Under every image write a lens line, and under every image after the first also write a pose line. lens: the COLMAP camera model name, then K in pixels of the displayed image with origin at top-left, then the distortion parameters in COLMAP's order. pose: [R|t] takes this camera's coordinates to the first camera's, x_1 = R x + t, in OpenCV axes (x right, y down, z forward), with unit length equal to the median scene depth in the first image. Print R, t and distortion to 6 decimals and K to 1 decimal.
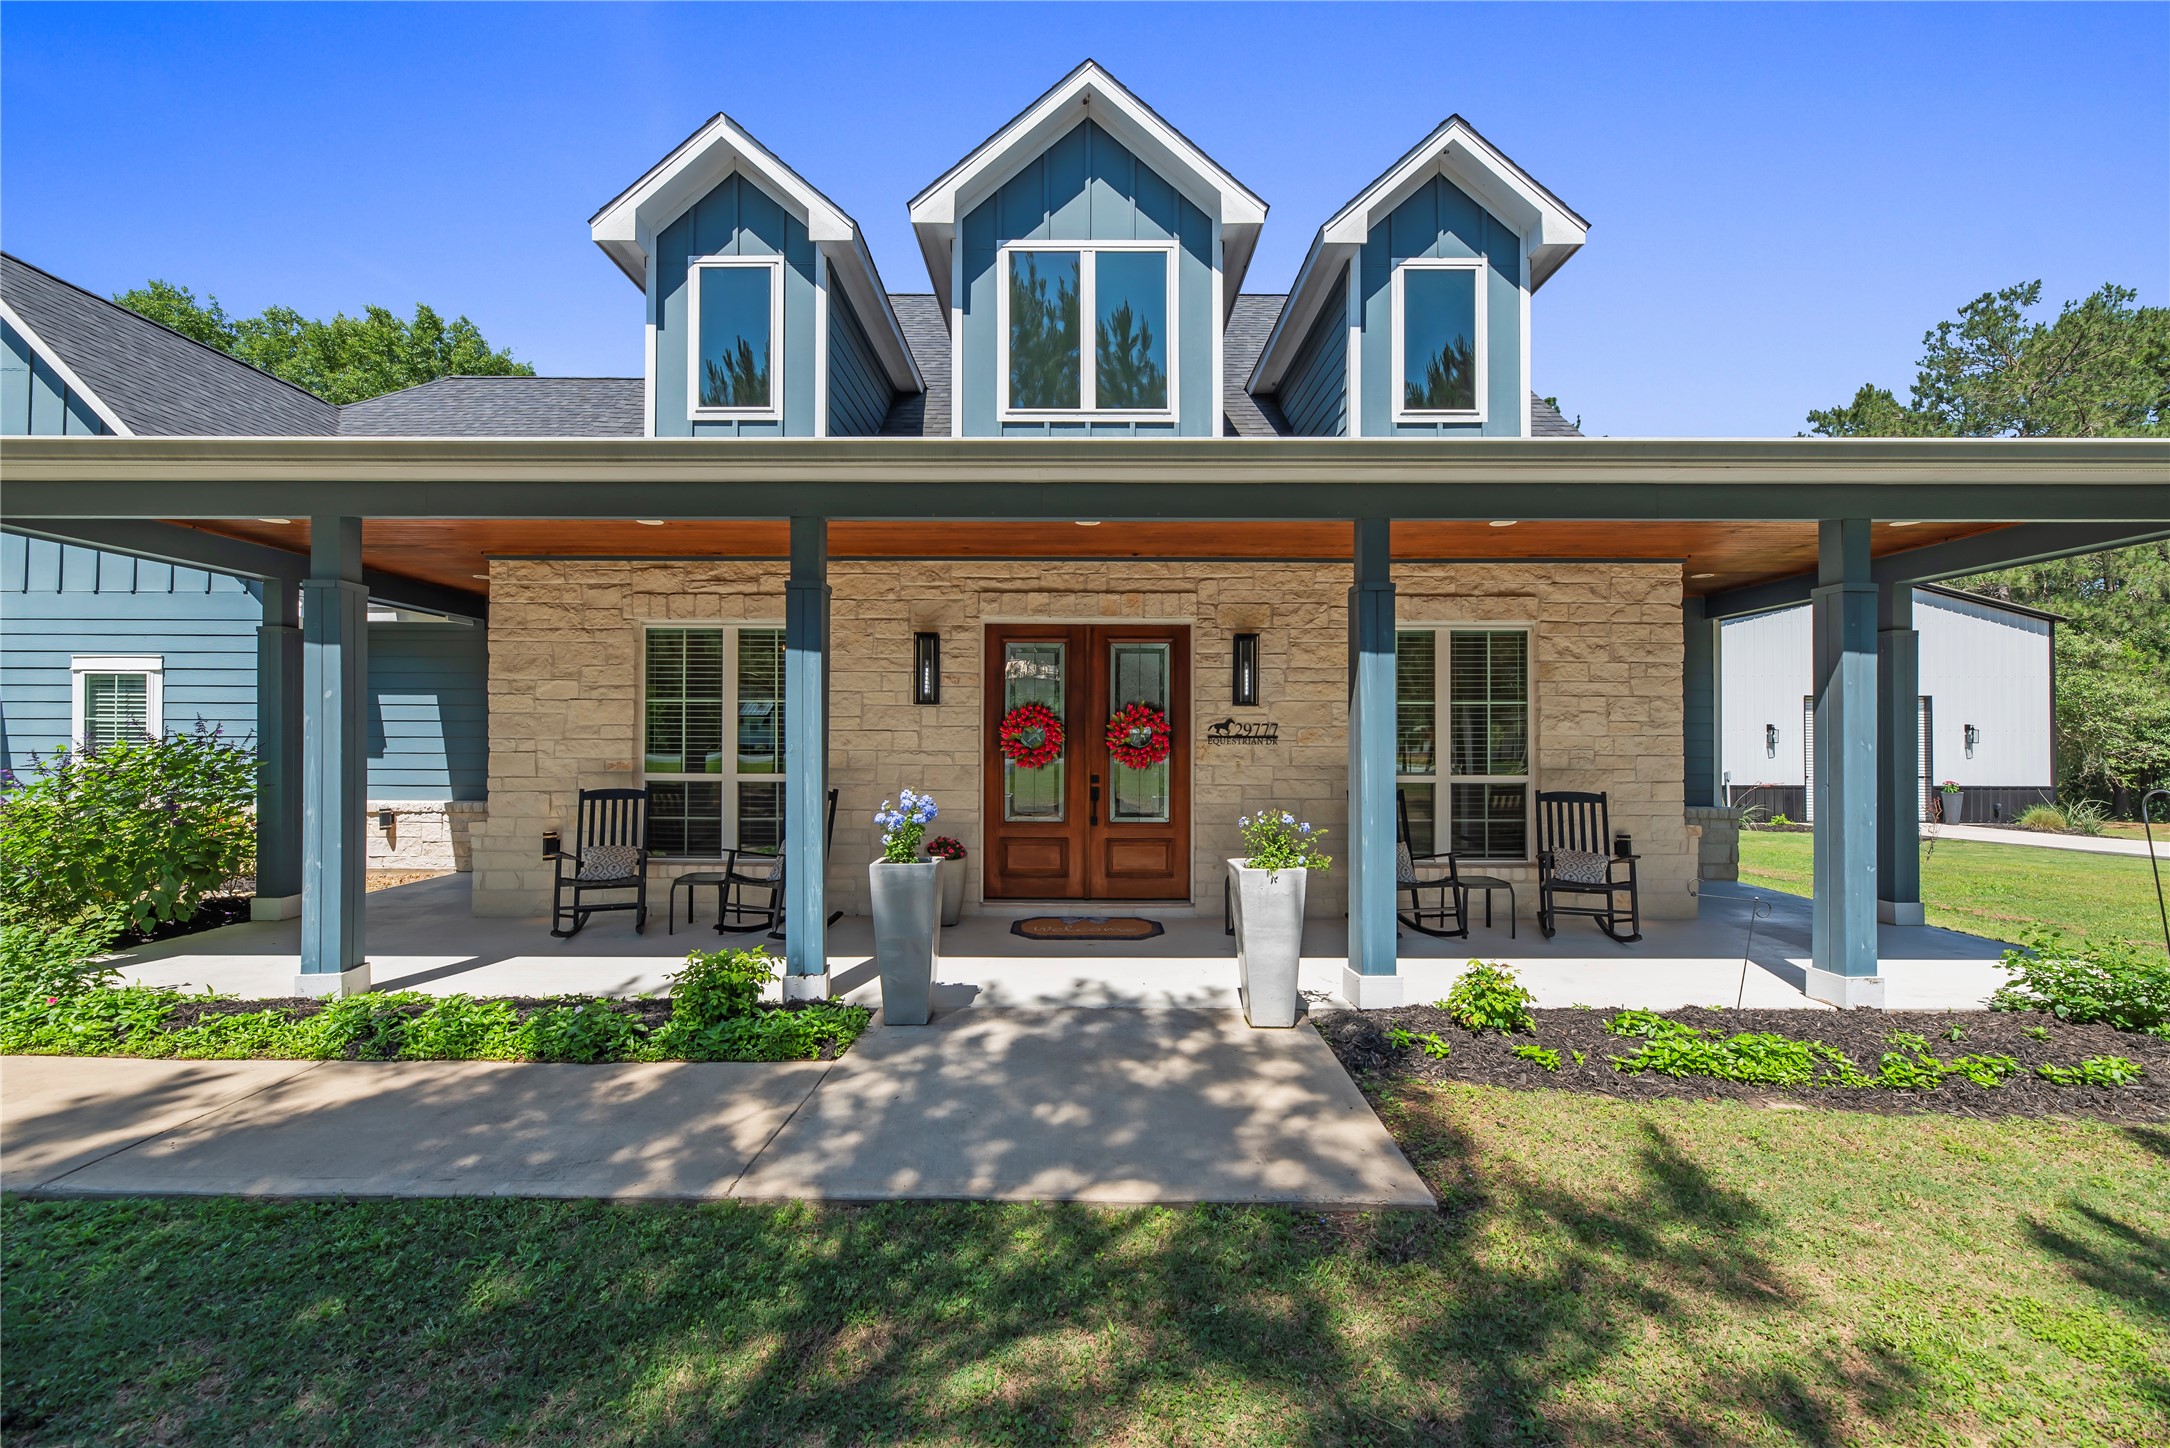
lens RADIAL K [[871.4, 0, 1081.8], [0, 871.4, 731.9], [0, 0, 1]] dist [0.000044, 0.000049]
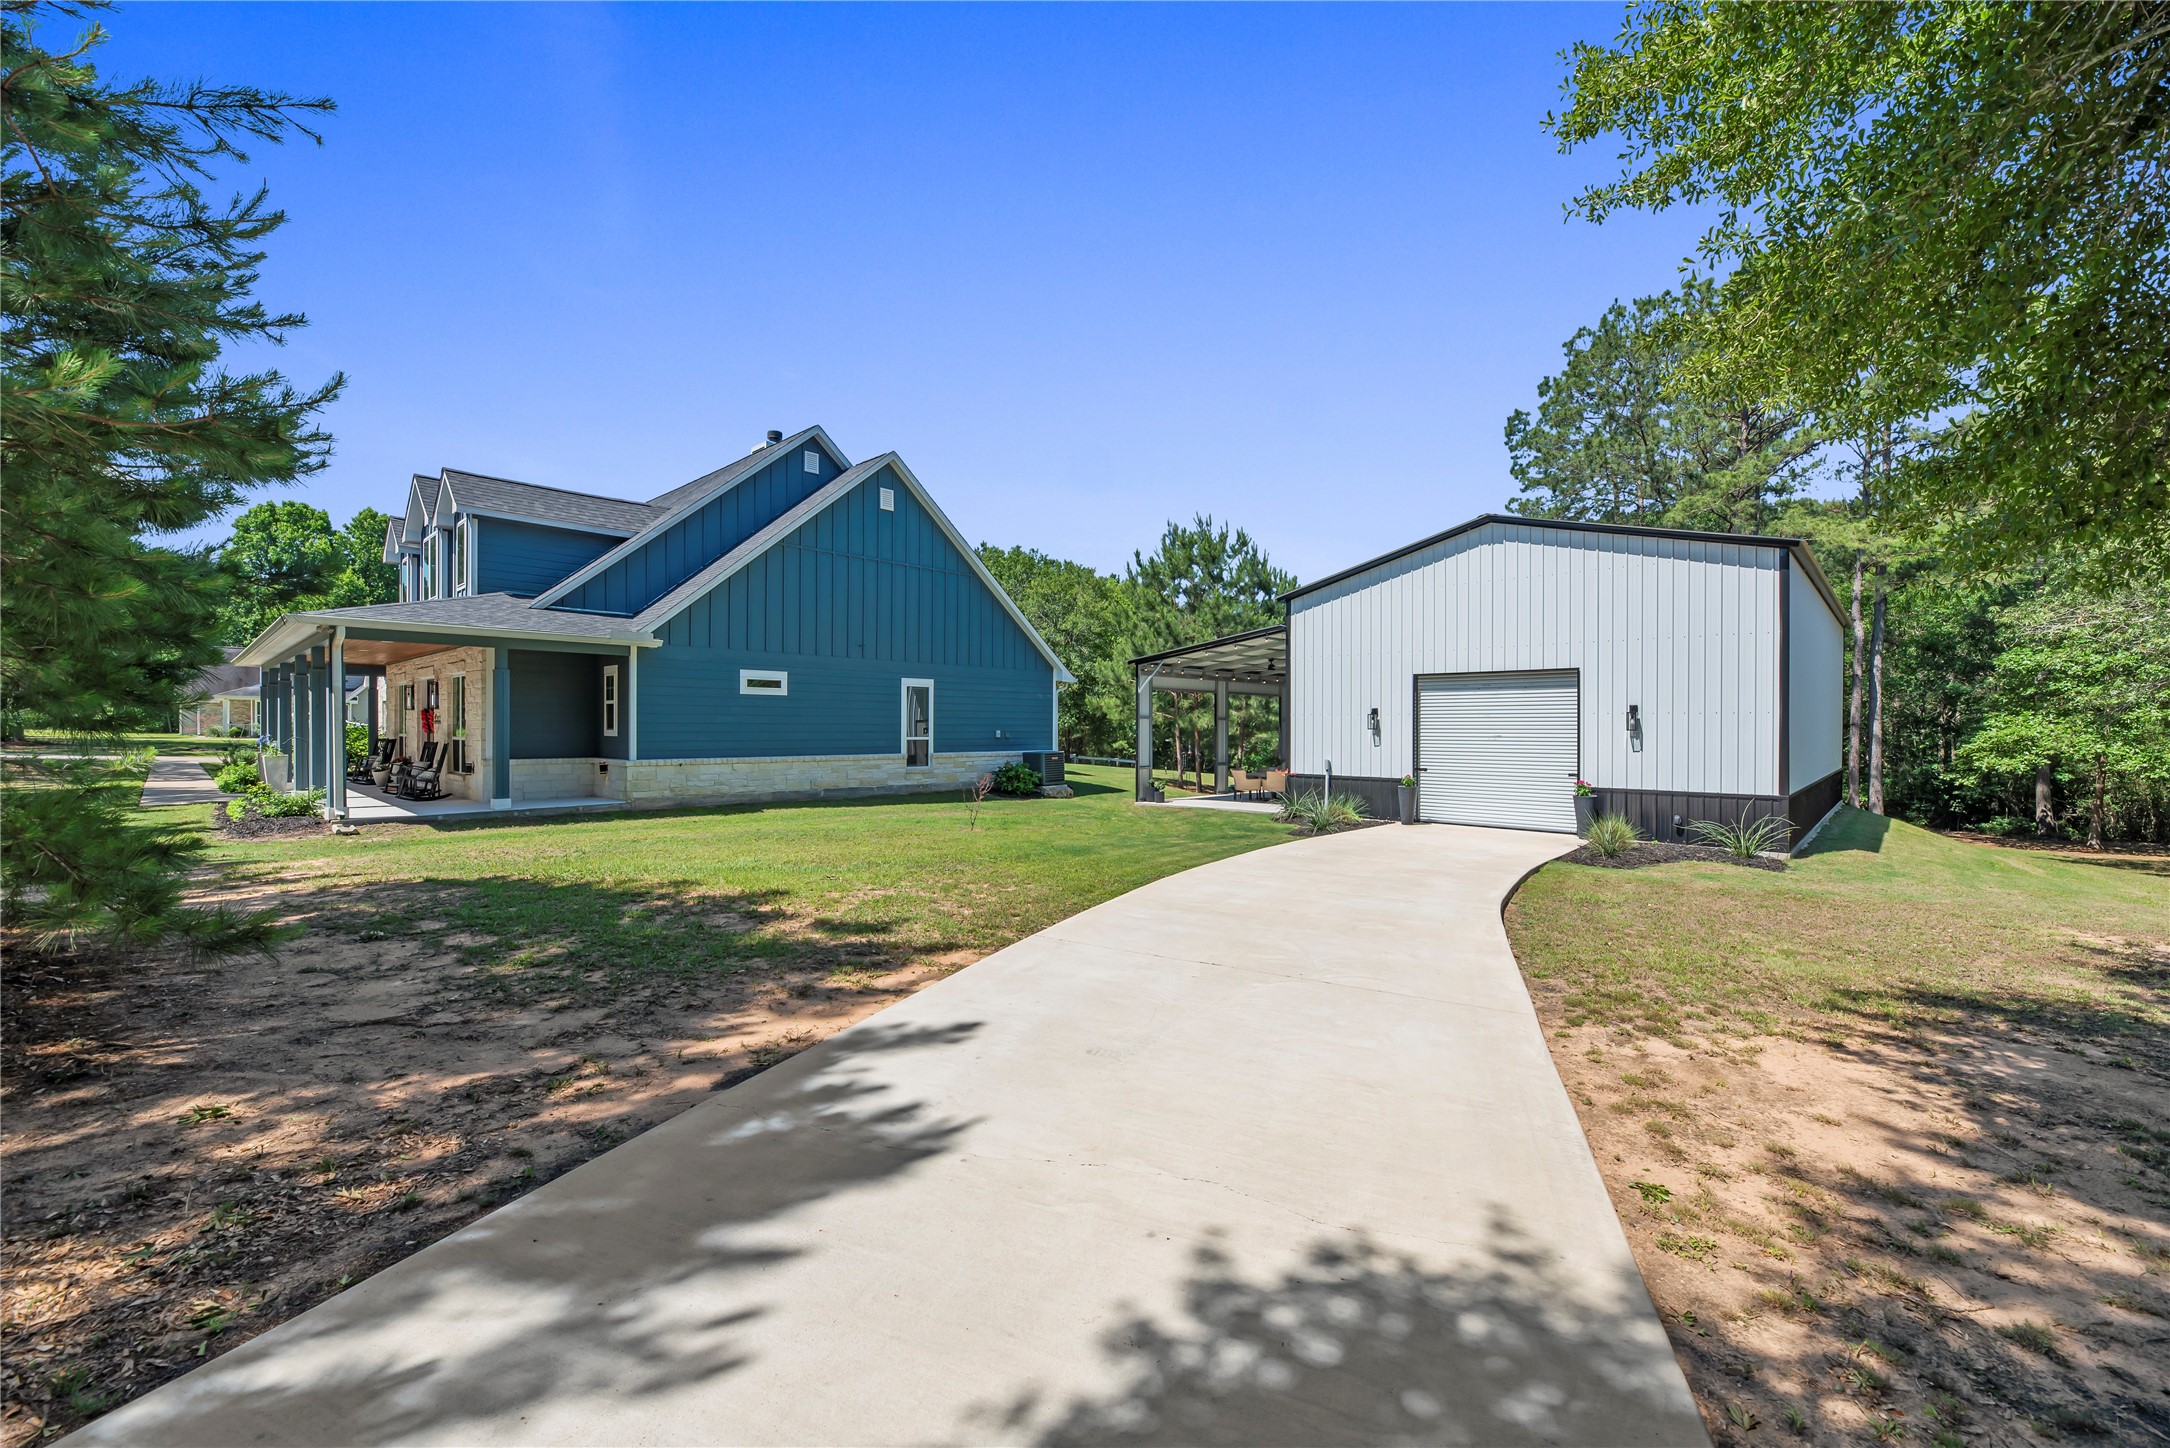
lens RADIAL K [[871.4, 0, 1085.7], [0, 871.4, 728.0], [0, 0, 1]] dist [0.000044, 0.000049]
pose [[0.728699, 0.001157, -0.684833, 1.180740], [0.003603, 0.999978, 0.005522, 0.004876], [0.684824, -0.006491, 0.728679, 0.149362]]
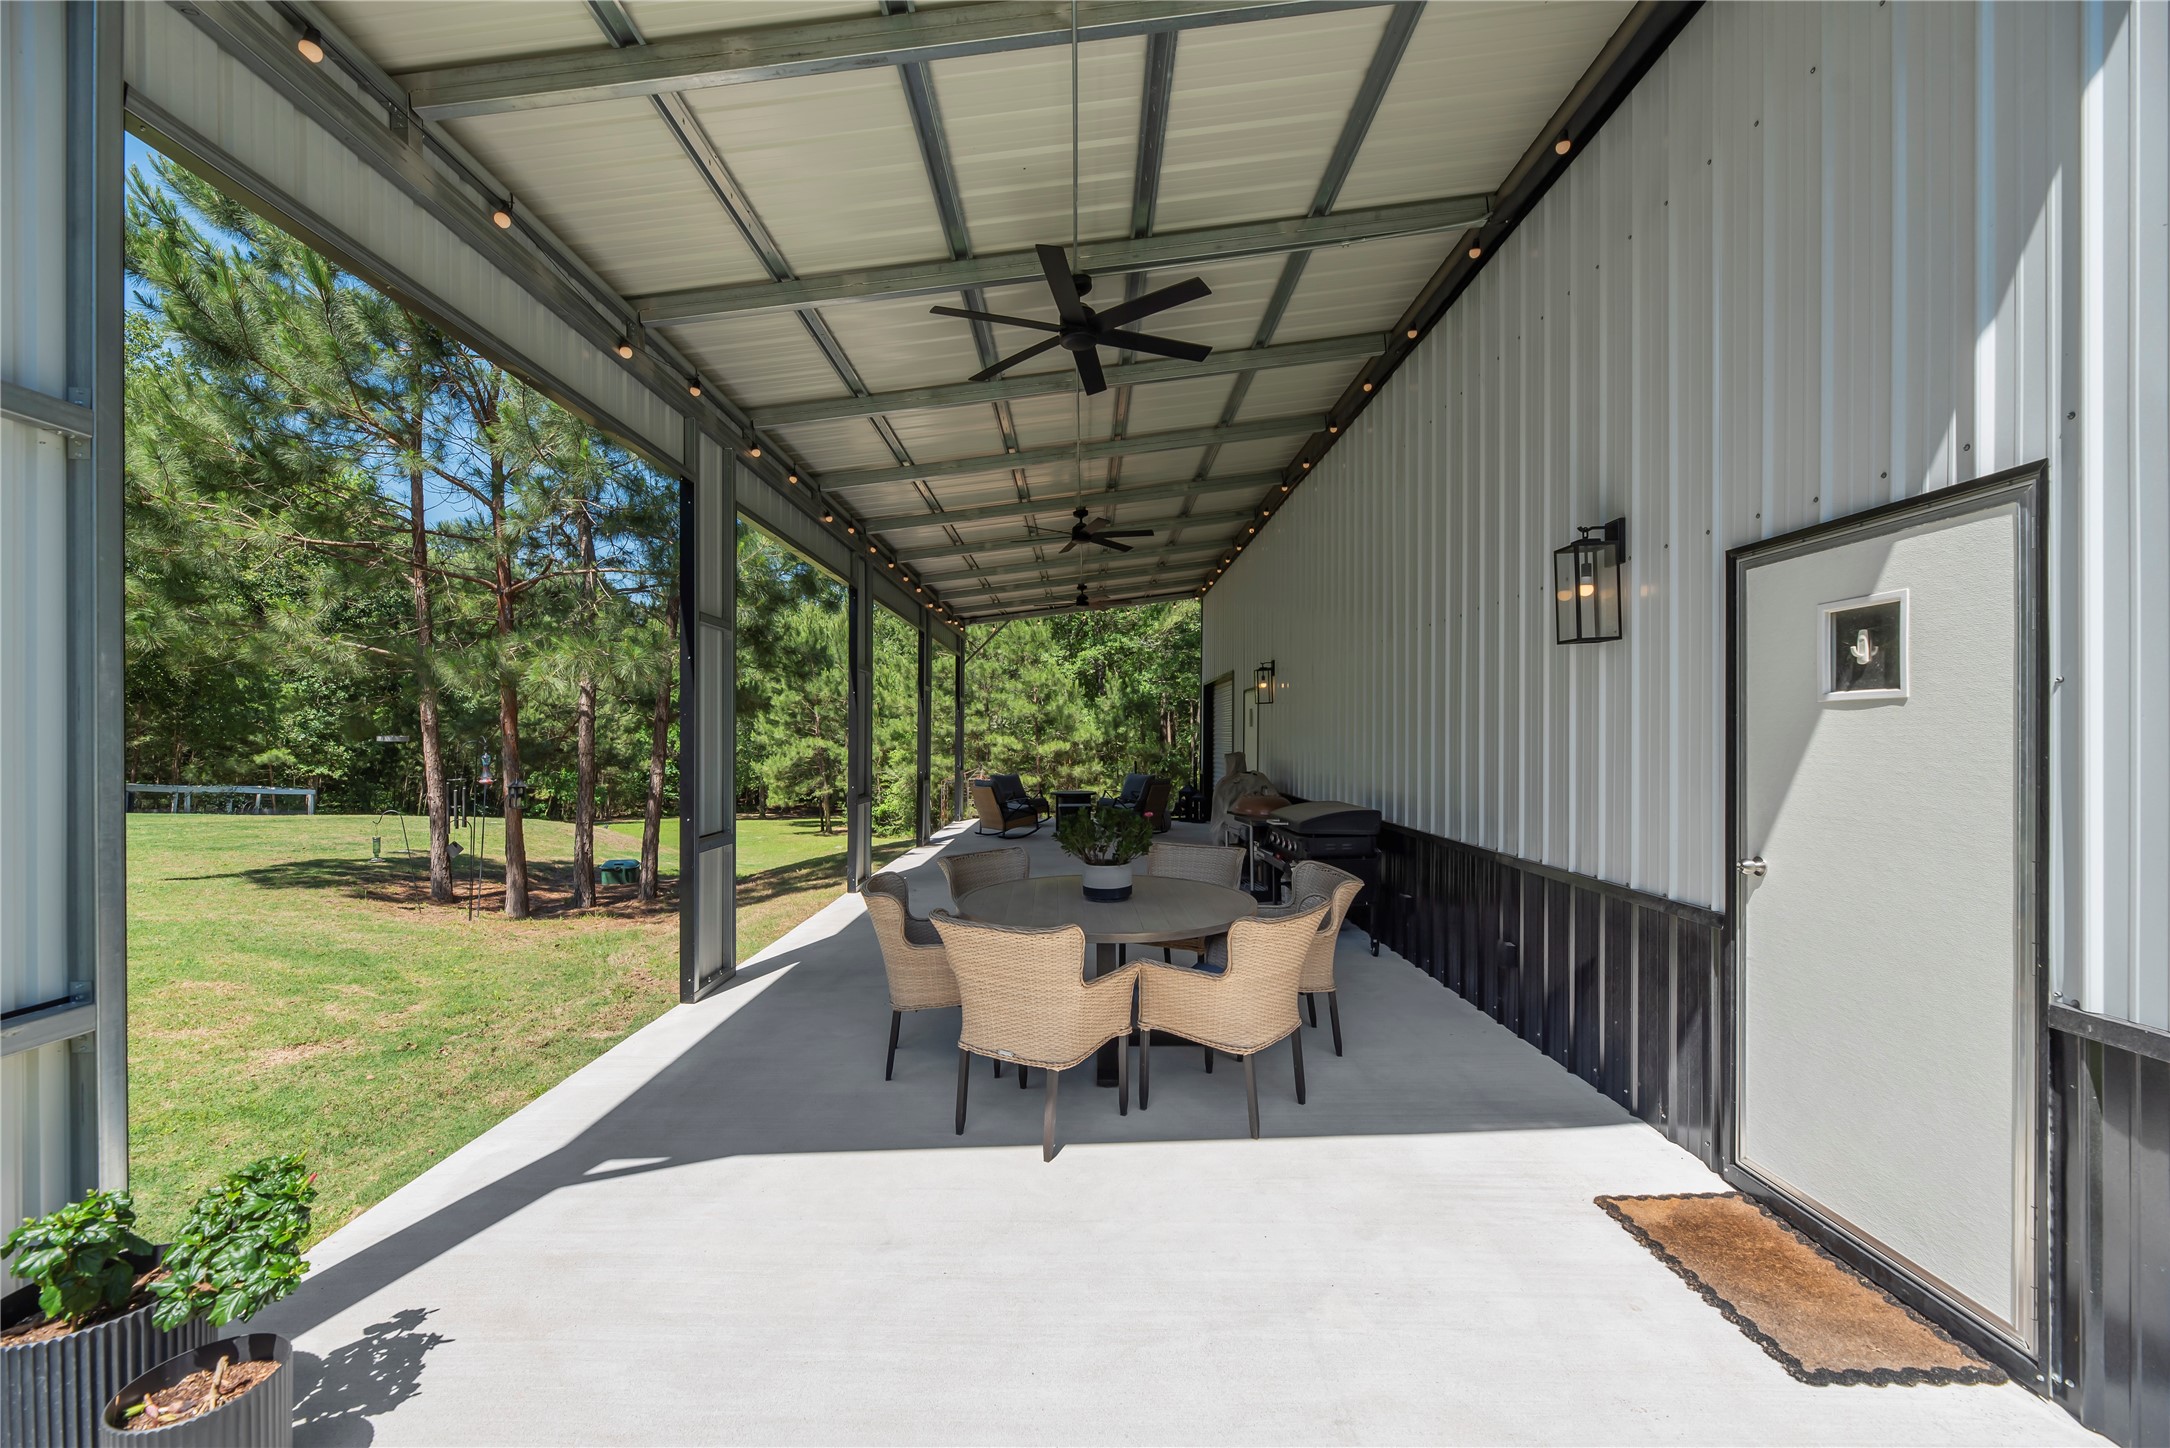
lens RADIAL K [[871.4, 0, 1086.4], [0, 871.4, 729.4], [0, 0, 1]] dist [0.000044, 0.000049]
pose [[0.999999, -0.000542, -0.001635, 0.577328], [0.000543, 1.000000, 0.000425, 0.032387], [0.001635, -0.000426, 0.999999, 0.938373]]
